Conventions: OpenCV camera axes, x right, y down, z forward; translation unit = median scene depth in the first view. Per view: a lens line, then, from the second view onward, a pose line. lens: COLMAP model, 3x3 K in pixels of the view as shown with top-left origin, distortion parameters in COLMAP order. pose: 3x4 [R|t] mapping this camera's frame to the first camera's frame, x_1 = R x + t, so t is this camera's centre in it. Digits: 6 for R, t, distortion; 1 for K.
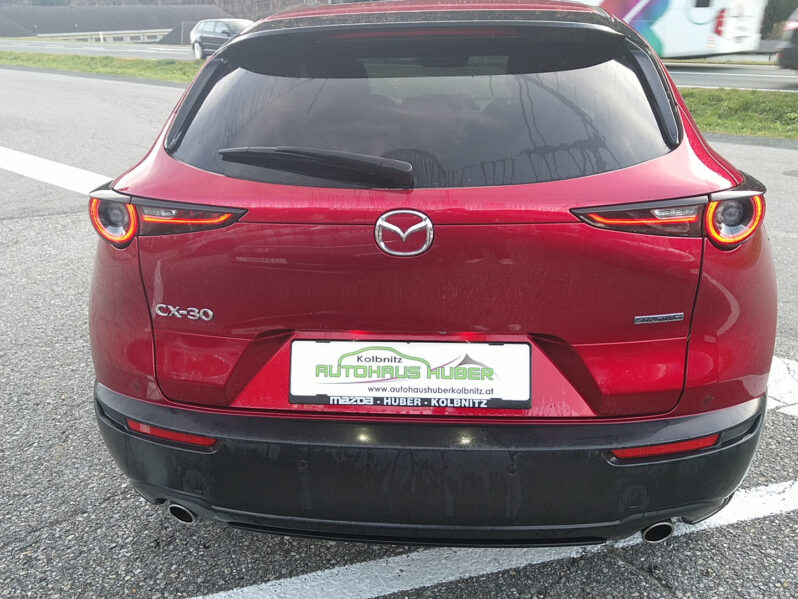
lens RADIAL K [[734.1, 0, 399.0], [0, 734.1, 299.5], [0, 0, 1]] dist [0.100981, -0.246326]
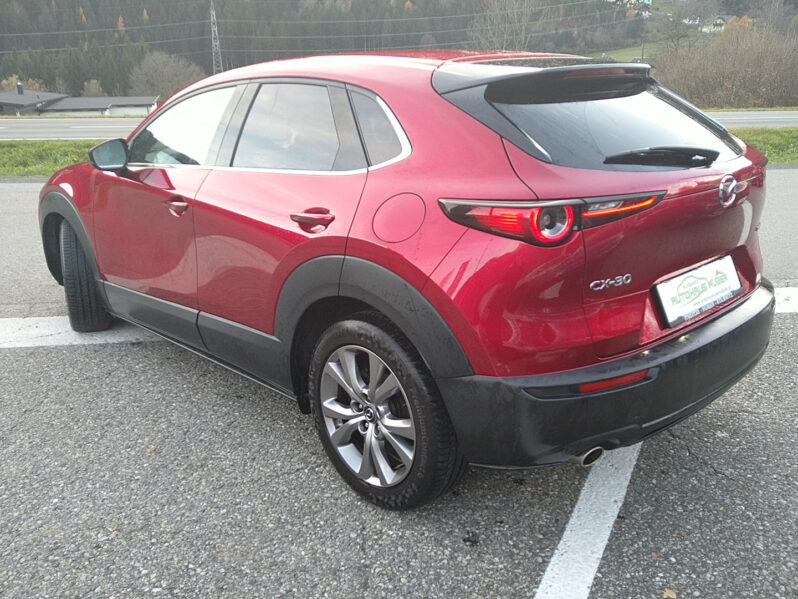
lens RADIAL K [[734.1, 0, 399.0], [0, 734.1, 299.5], [0, 0, 1]] dist [0.100981, -0.246326]
pose [[0.655000, -0.209353, 0.726049, -1.508295], [0.262756, 0.963994, 0.040920, -0.105660], [-0.708474, 0.163971, 0.686424, 0.389665]]
